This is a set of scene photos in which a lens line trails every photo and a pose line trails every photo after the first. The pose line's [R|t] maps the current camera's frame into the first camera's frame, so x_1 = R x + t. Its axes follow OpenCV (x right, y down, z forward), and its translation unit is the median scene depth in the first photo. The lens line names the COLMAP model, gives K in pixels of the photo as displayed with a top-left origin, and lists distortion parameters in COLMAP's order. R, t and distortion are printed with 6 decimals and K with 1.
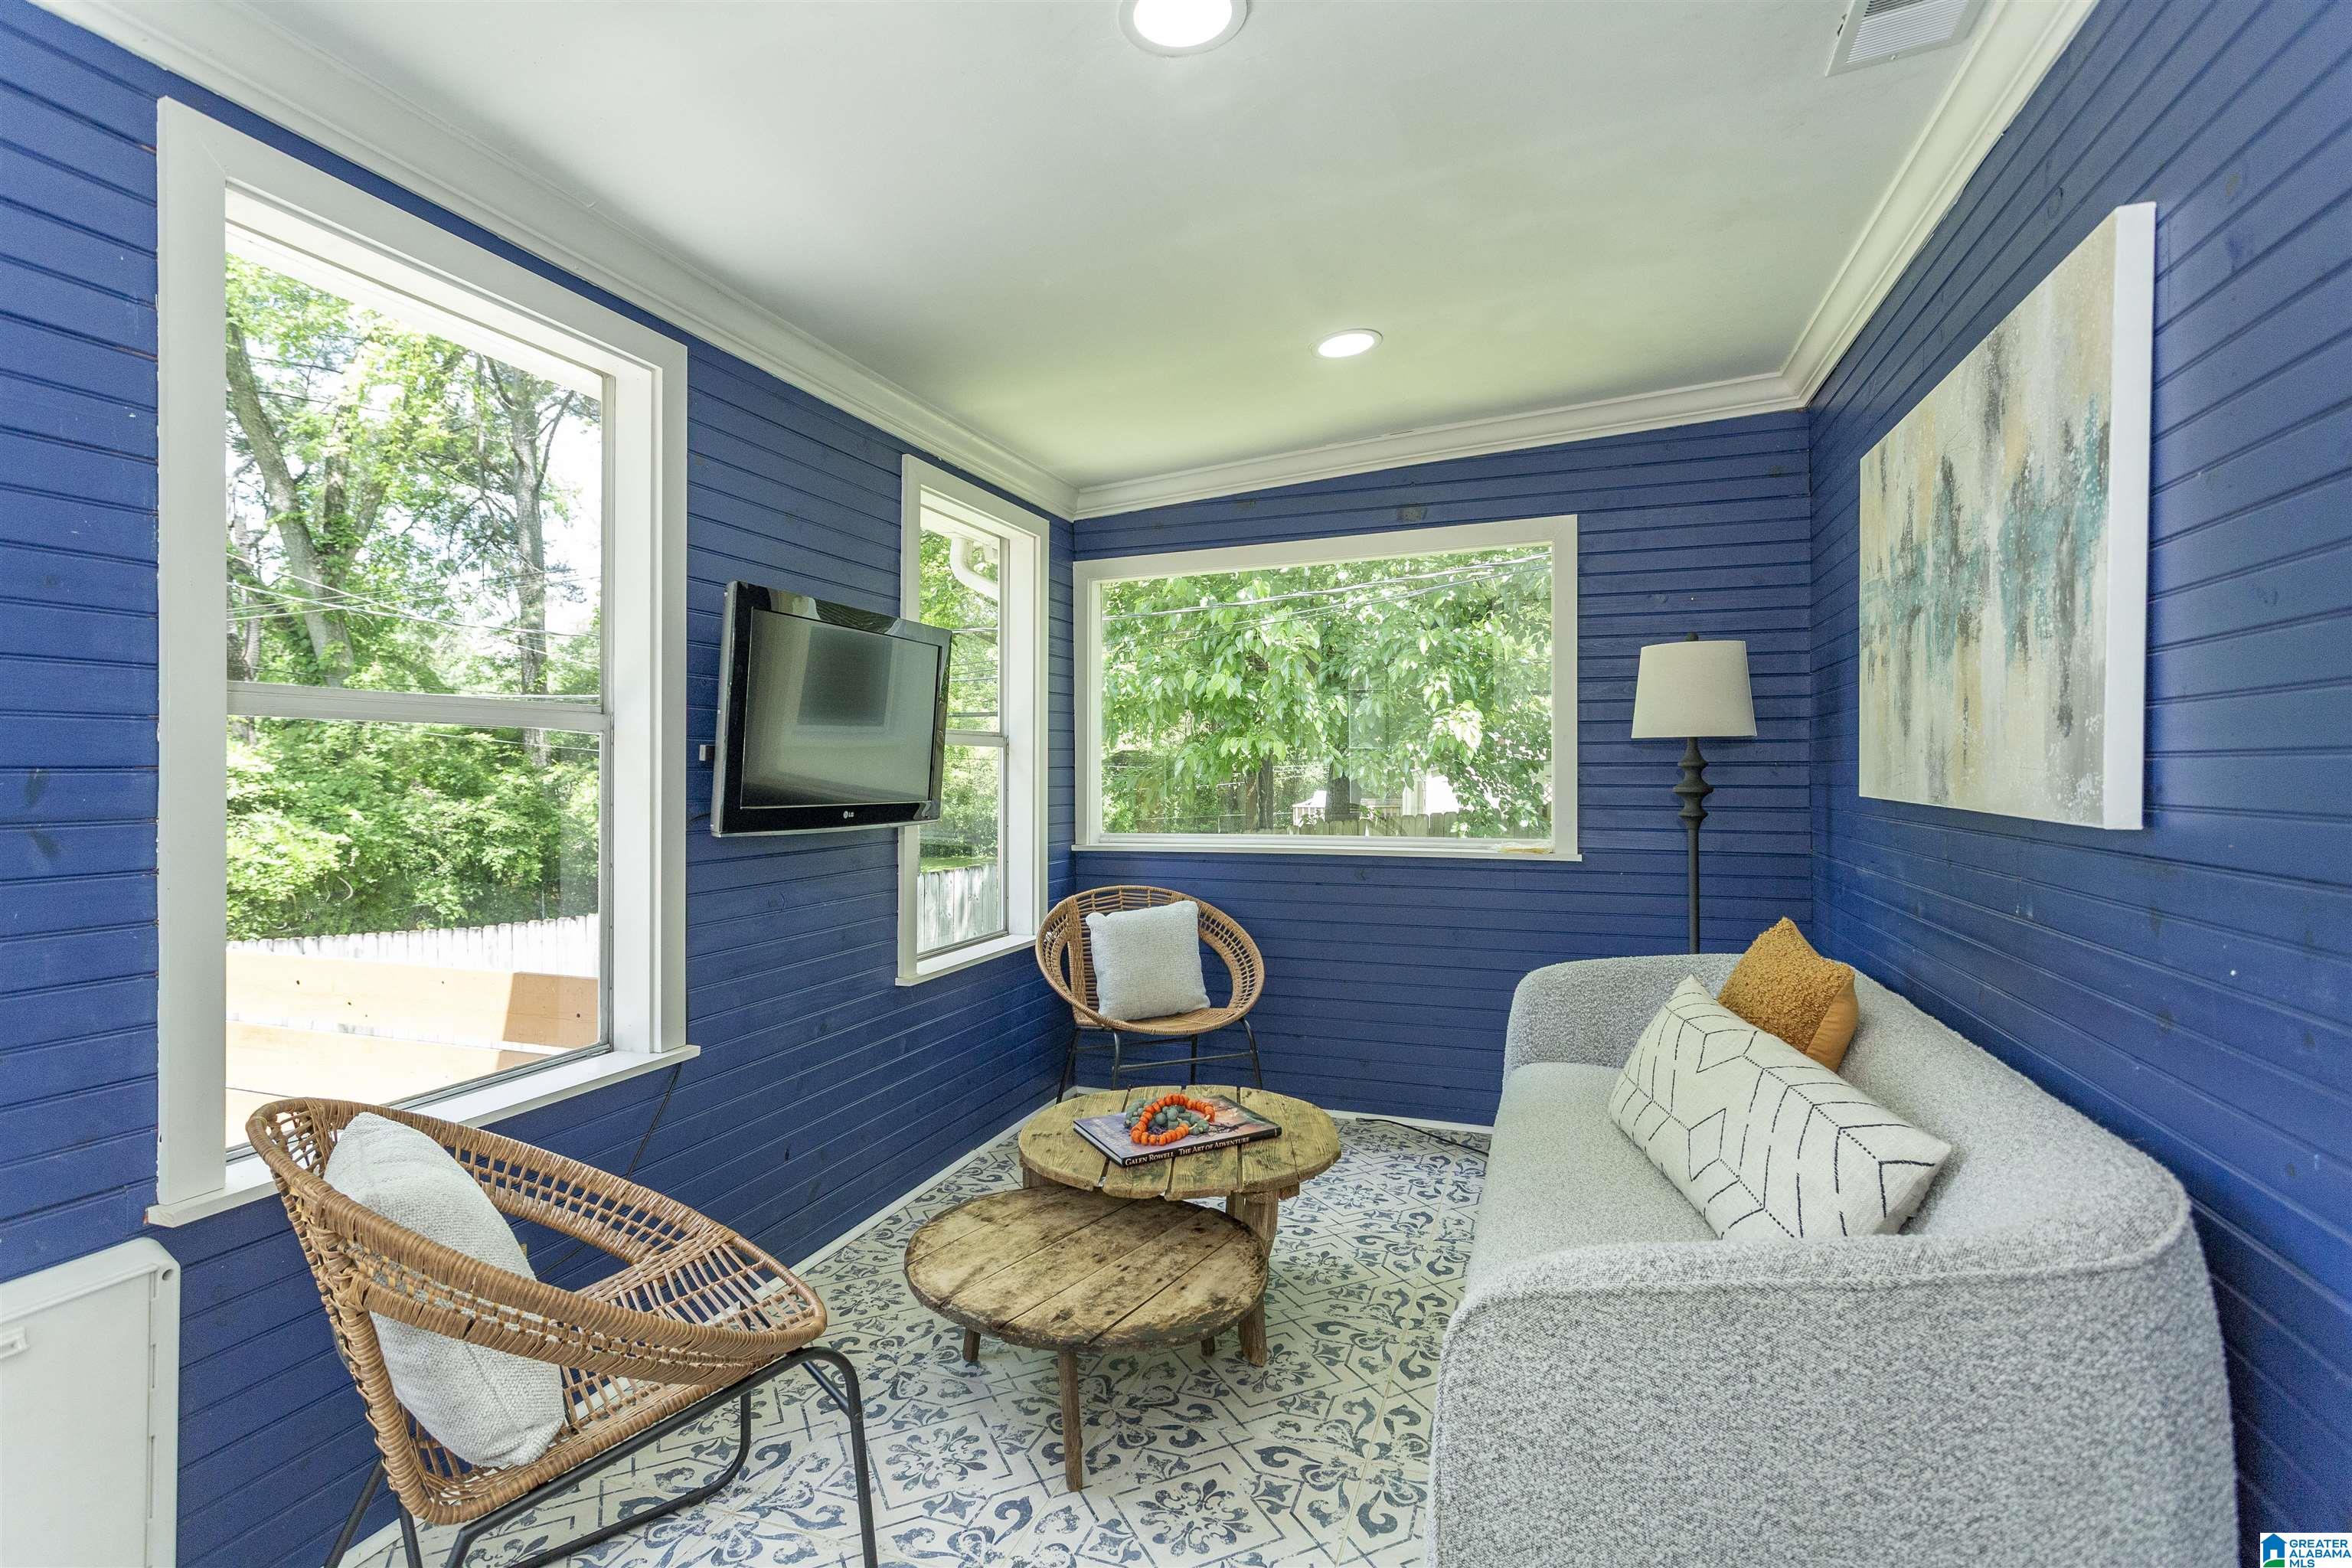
lens RADIAL K [[1111.7, 0, 1170.0], [0, 1111.7, 768.8], [0, 0, 1]] dist [0.000537, 0.001286]
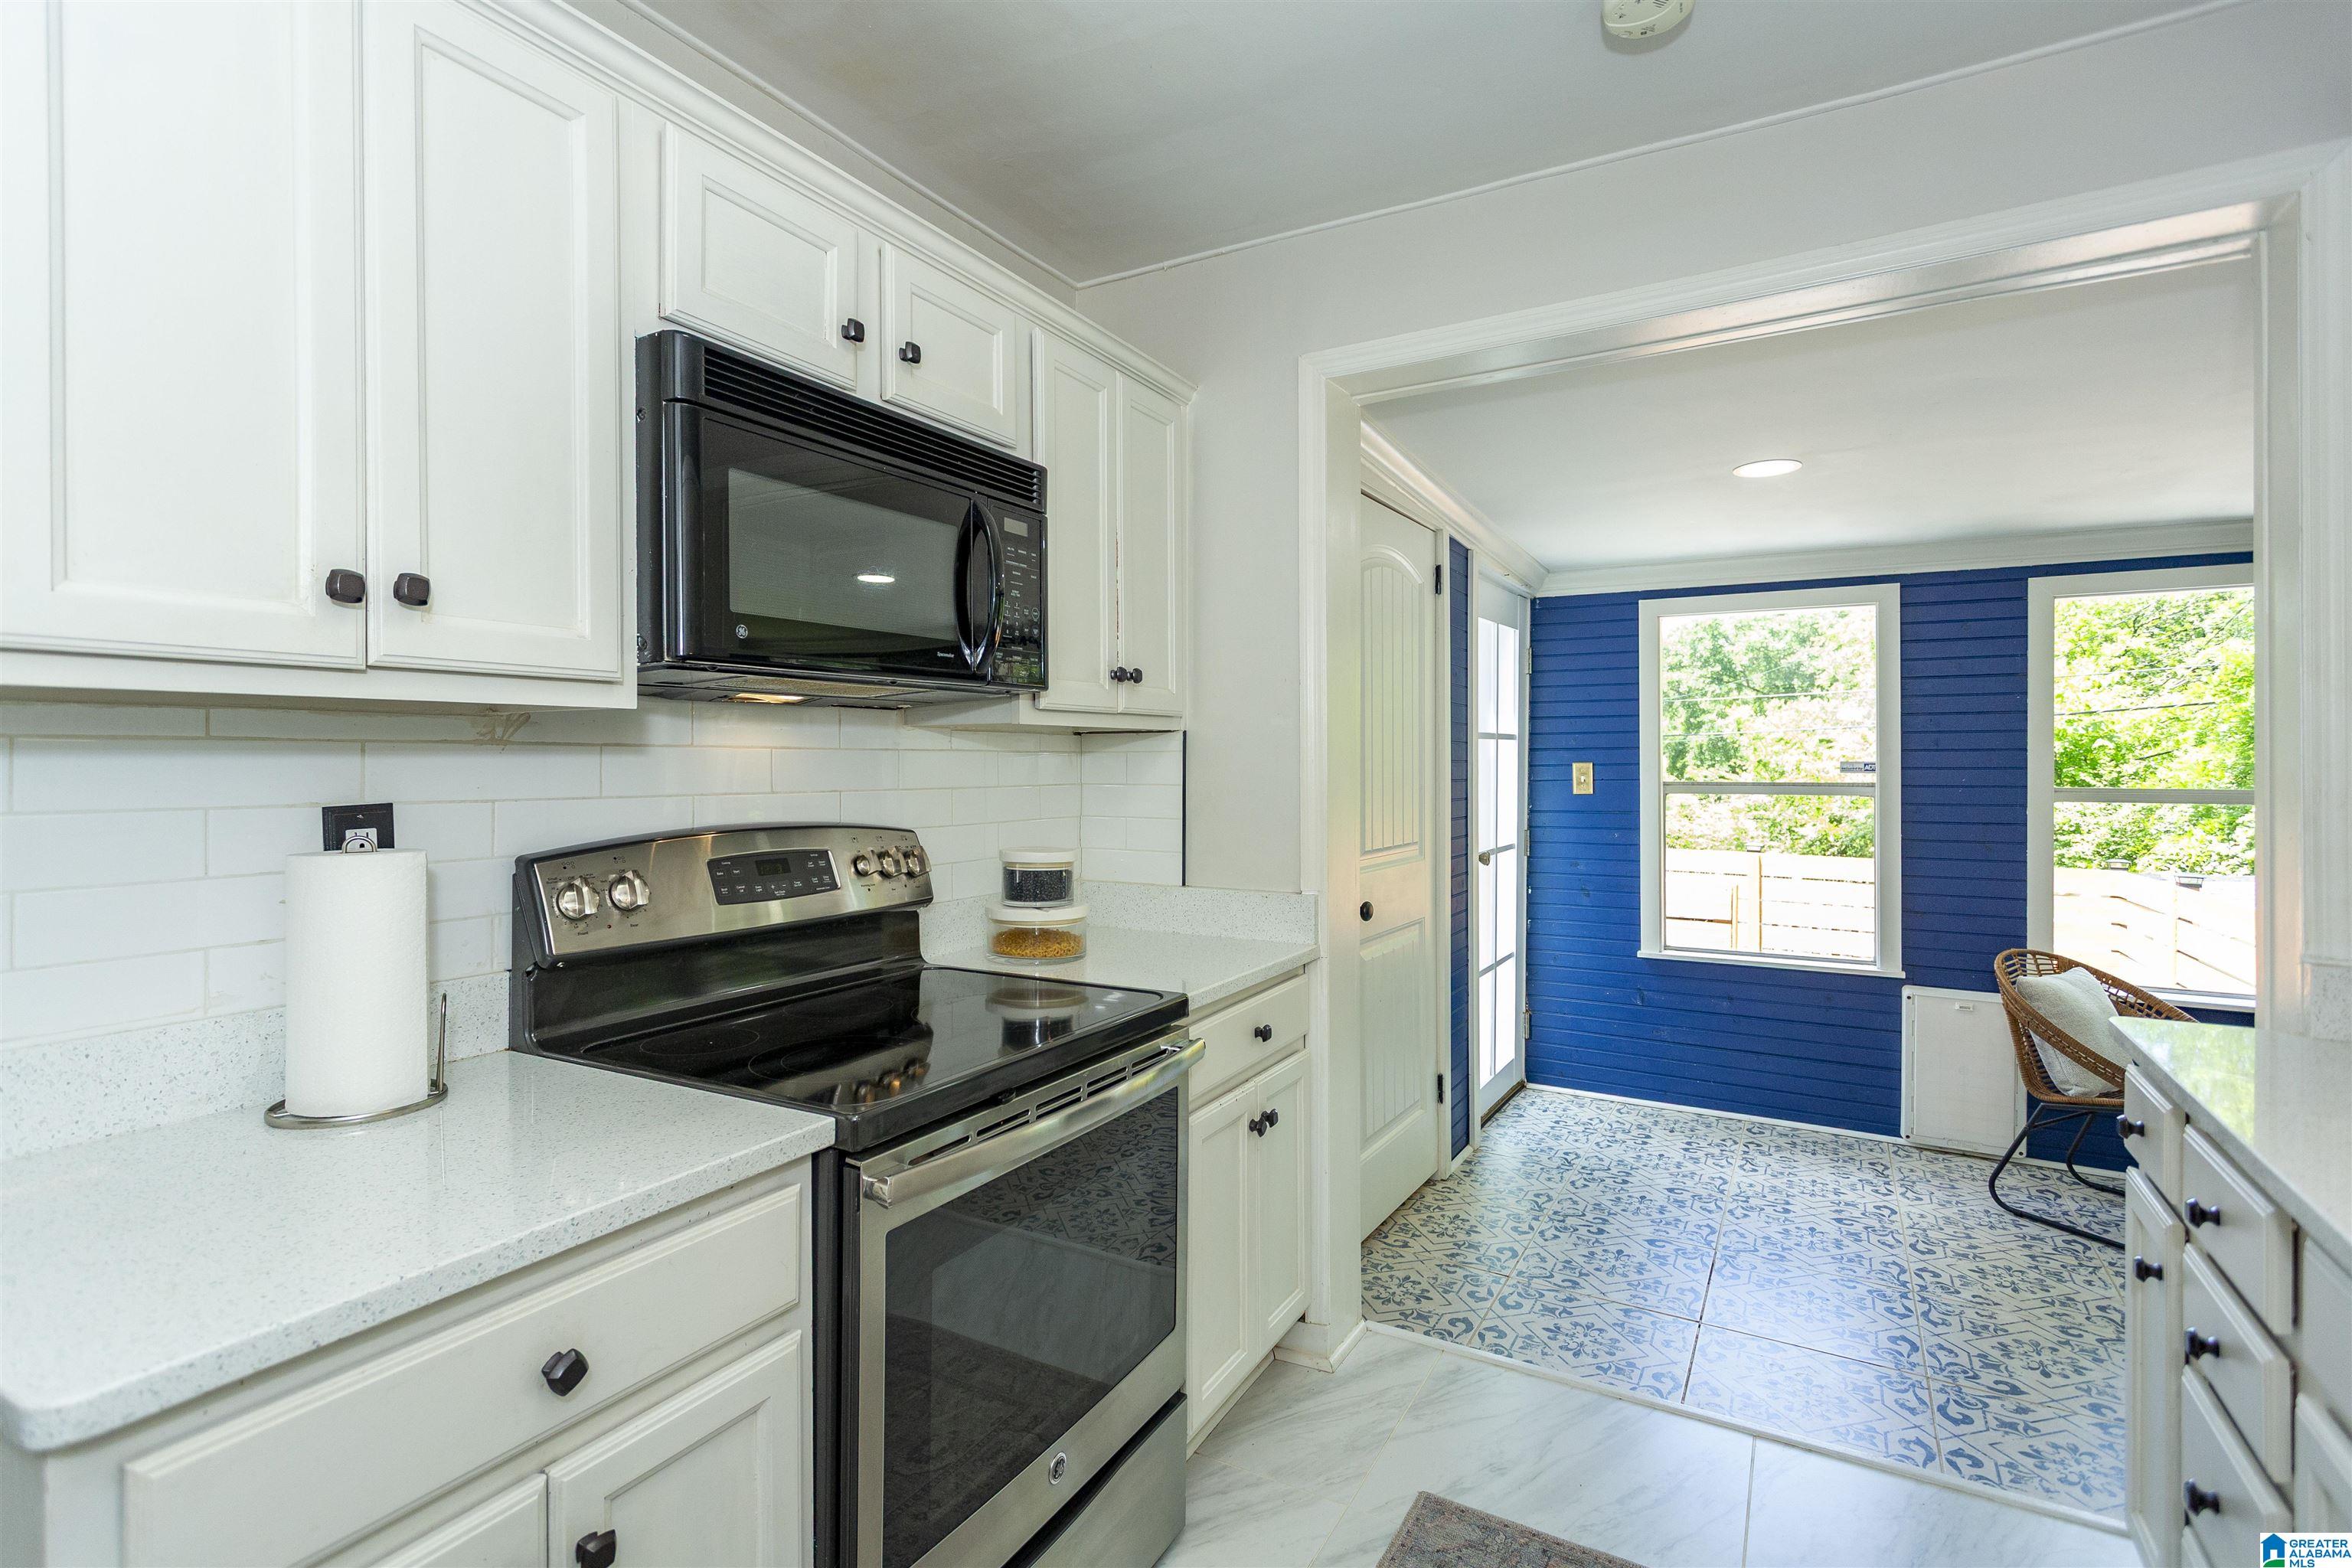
lens RADIAL K [[1120.5, 0, 1175.7], [0, 1120.5, 765.7], [0, 0, 1]] dist [0.003921, 0.001105]
pose [[-0.176364, 0.003678, -0.984318, 1.535654], [-0.001663, 0.999990, 0.004035, -0.108438], [0.984324, 0.002349, -0.176356, -0.401995]]
